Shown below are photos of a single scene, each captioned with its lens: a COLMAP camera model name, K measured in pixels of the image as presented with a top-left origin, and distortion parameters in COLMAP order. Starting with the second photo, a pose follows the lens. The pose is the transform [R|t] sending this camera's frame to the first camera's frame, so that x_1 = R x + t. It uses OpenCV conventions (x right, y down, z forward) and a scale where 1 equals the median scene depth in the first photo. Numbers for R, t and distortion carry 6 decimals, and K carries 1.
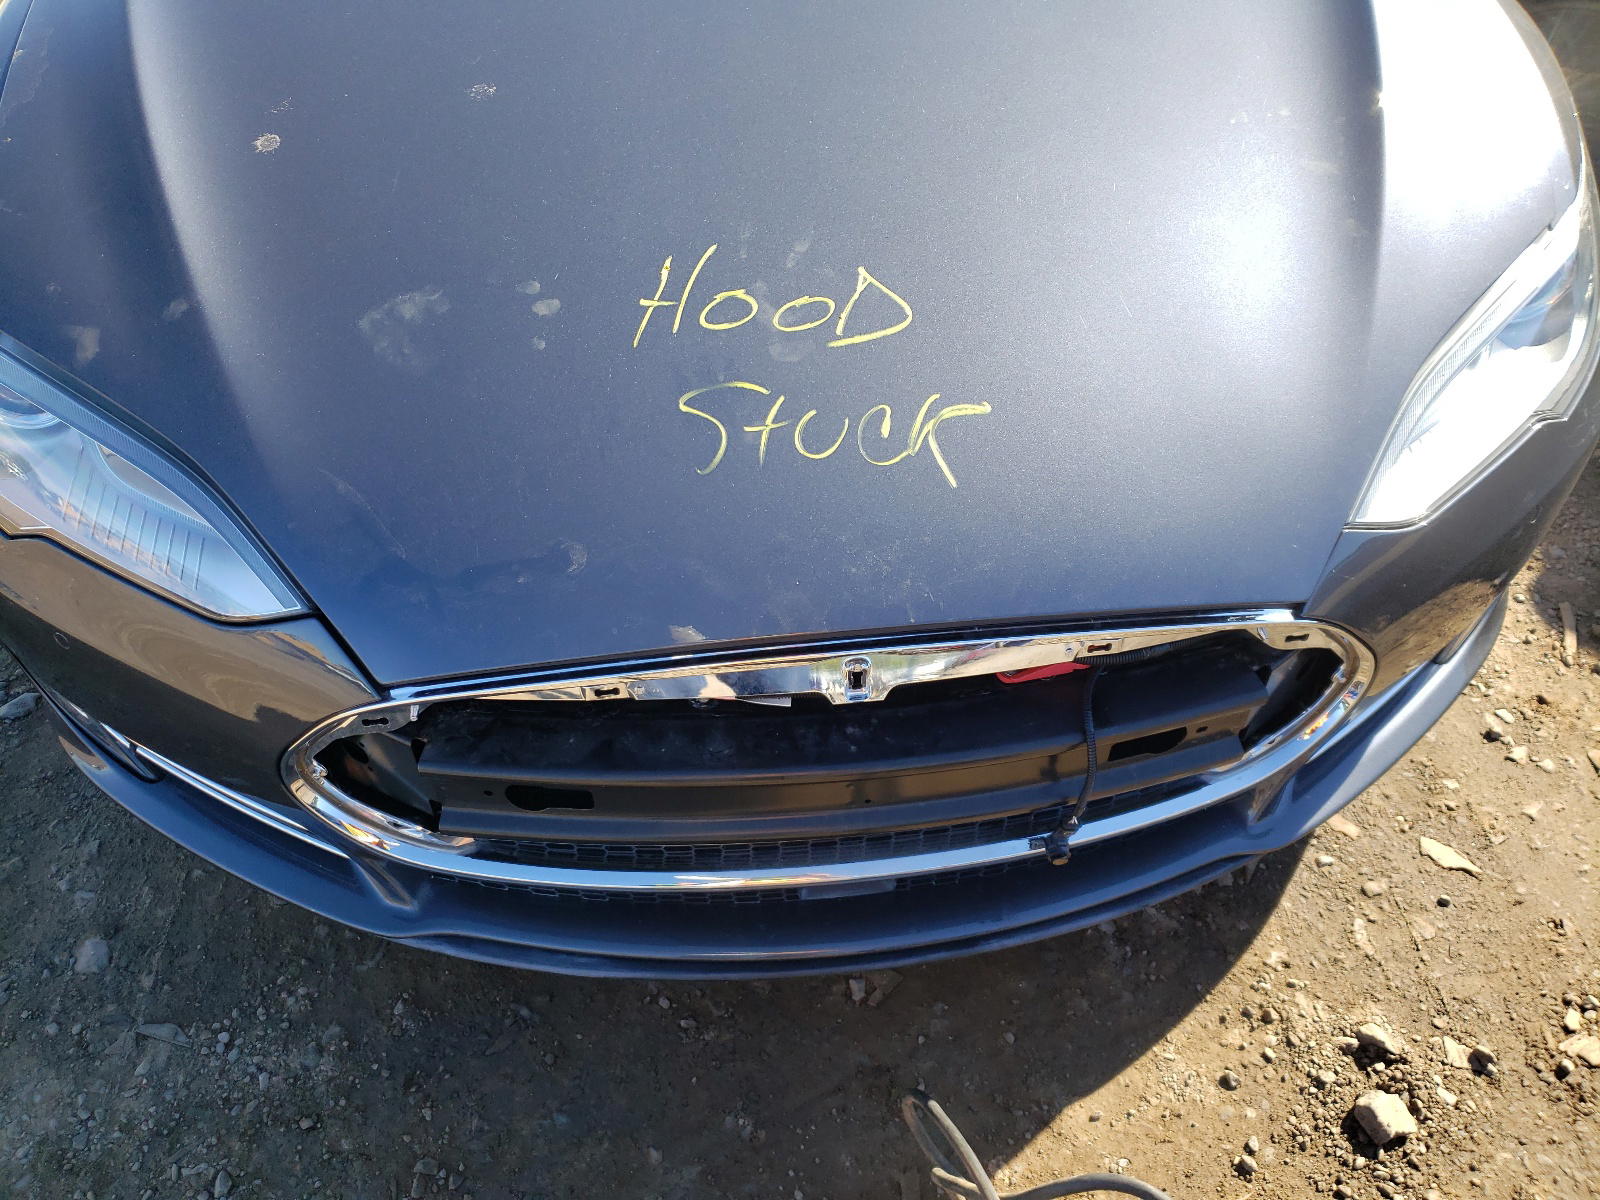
lens RADIAL K [[1218.4, 0, 800.0], [0, 1218.4, 600.0], [0, 0, 1]] dist [0.003549, 0.032320]
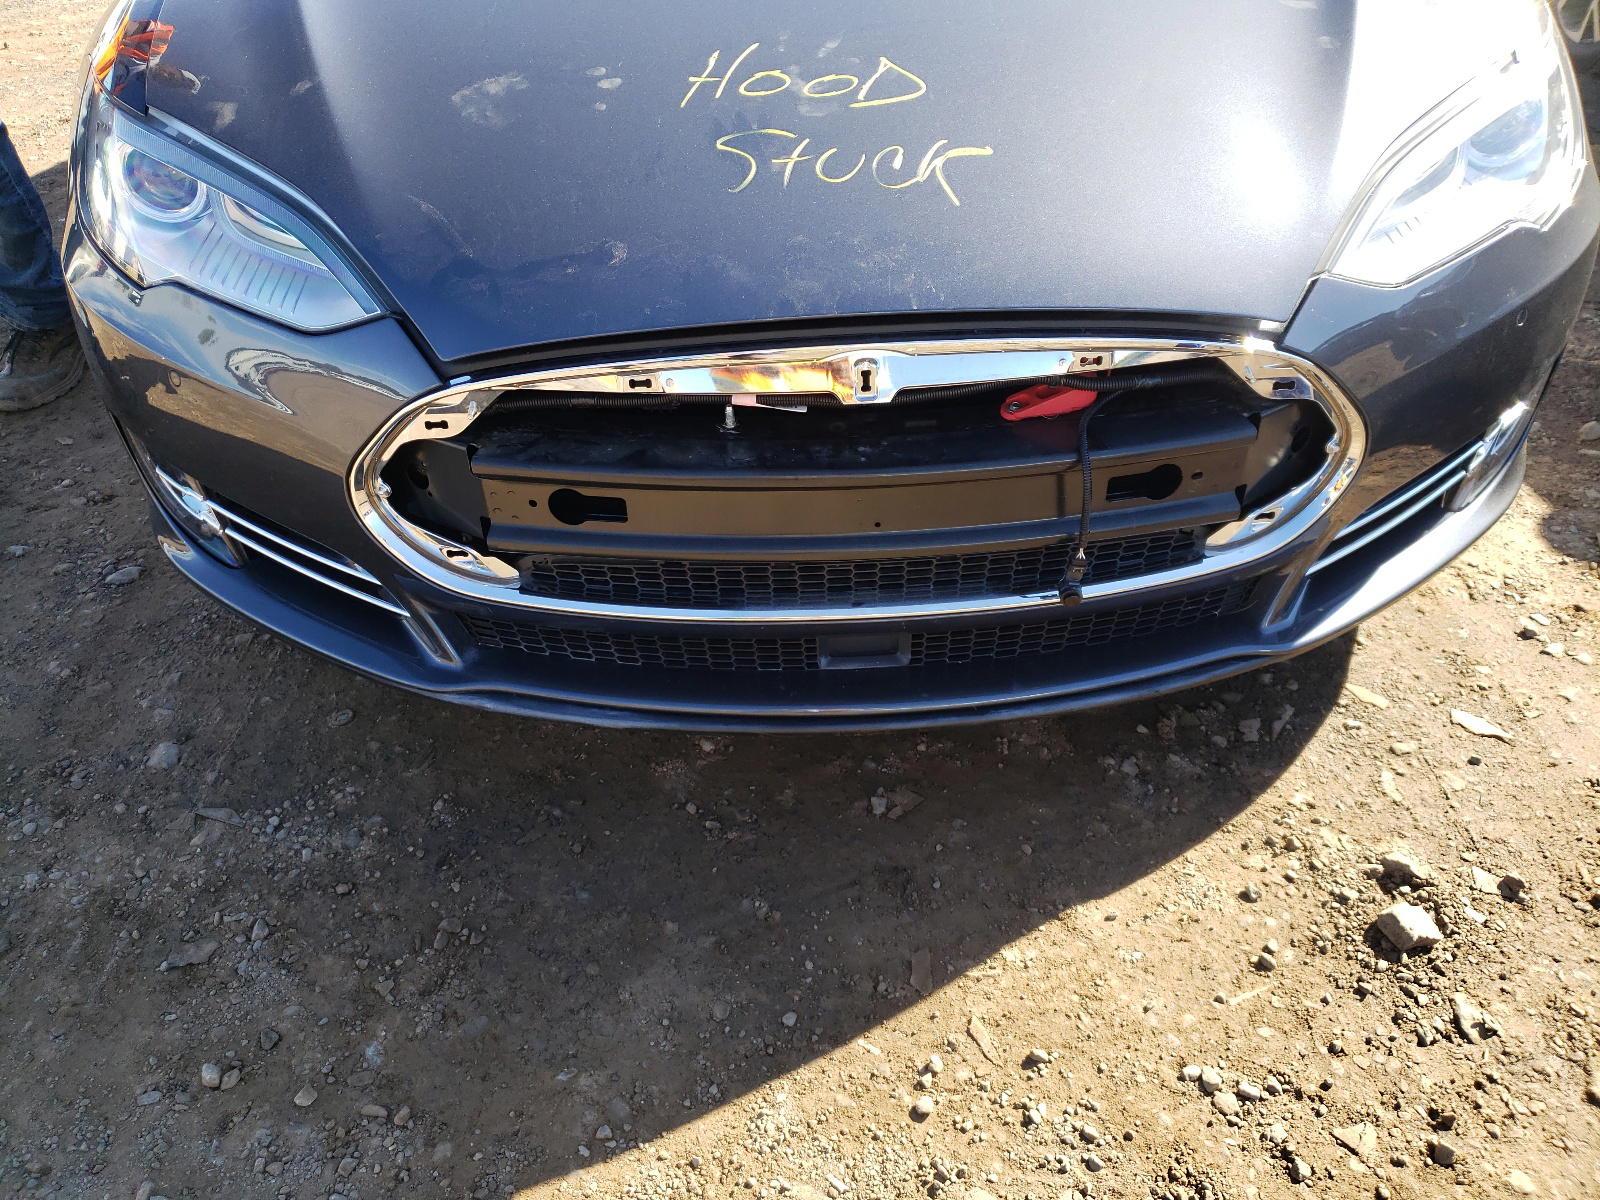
lens RADIAL K [[1226.6, 0, 806.3], [0, 1226.6, 597.4], [0, 0, 1]] dist [-0.002787, 0.040429]
pose [[0.997397, 0.023619, -0.068134, 0.054675], [-0.034811, 0.985160, -0.168070, 0.336290], [0.063153, 0.170004, 0.983418, -0.043864]]
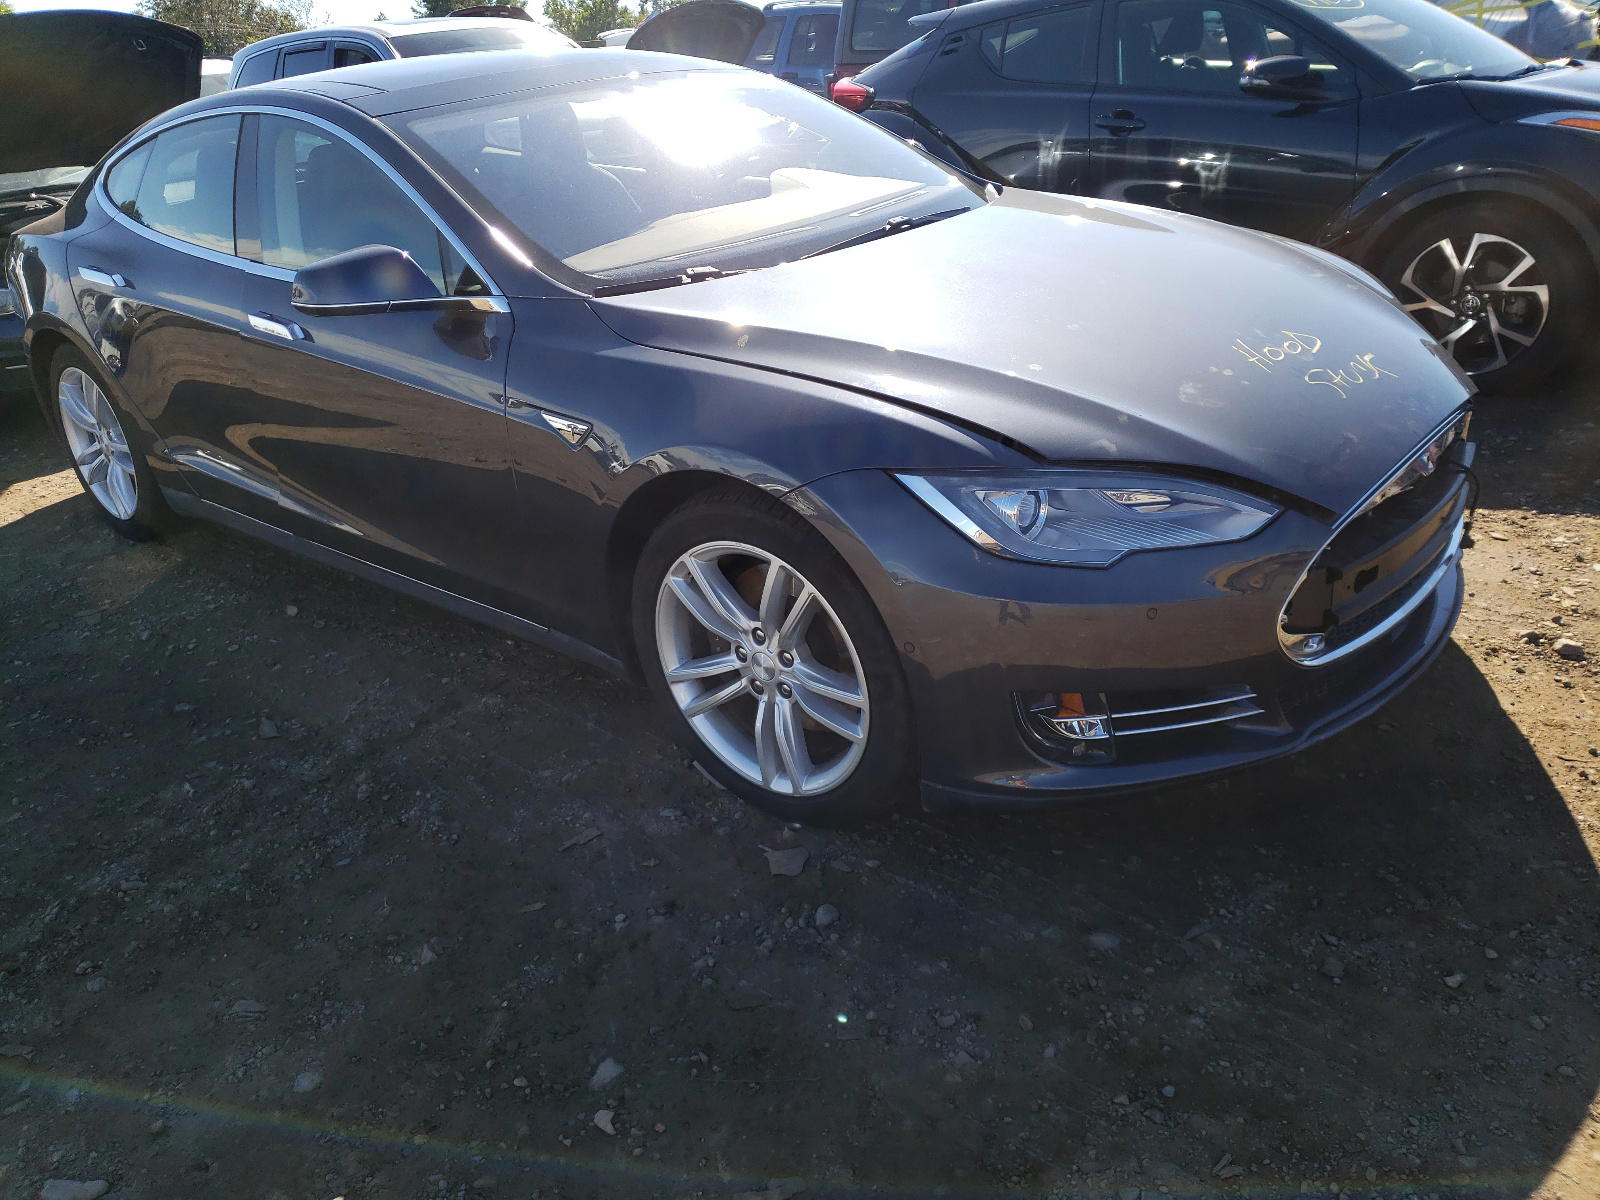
lens RADIAL K [[1226.6, 0, 806.3], [0, 1226.6, 597.4], [0, 0, 1]] dist [-0.002787, 0.040429]
pose [[0.731430, -0.336137, 0.593315, -1.609411], [0.542450, 0.814050, -0.207533, 0.088584], [-0.413228, 0.473640, 0.777758, -0.110636]]
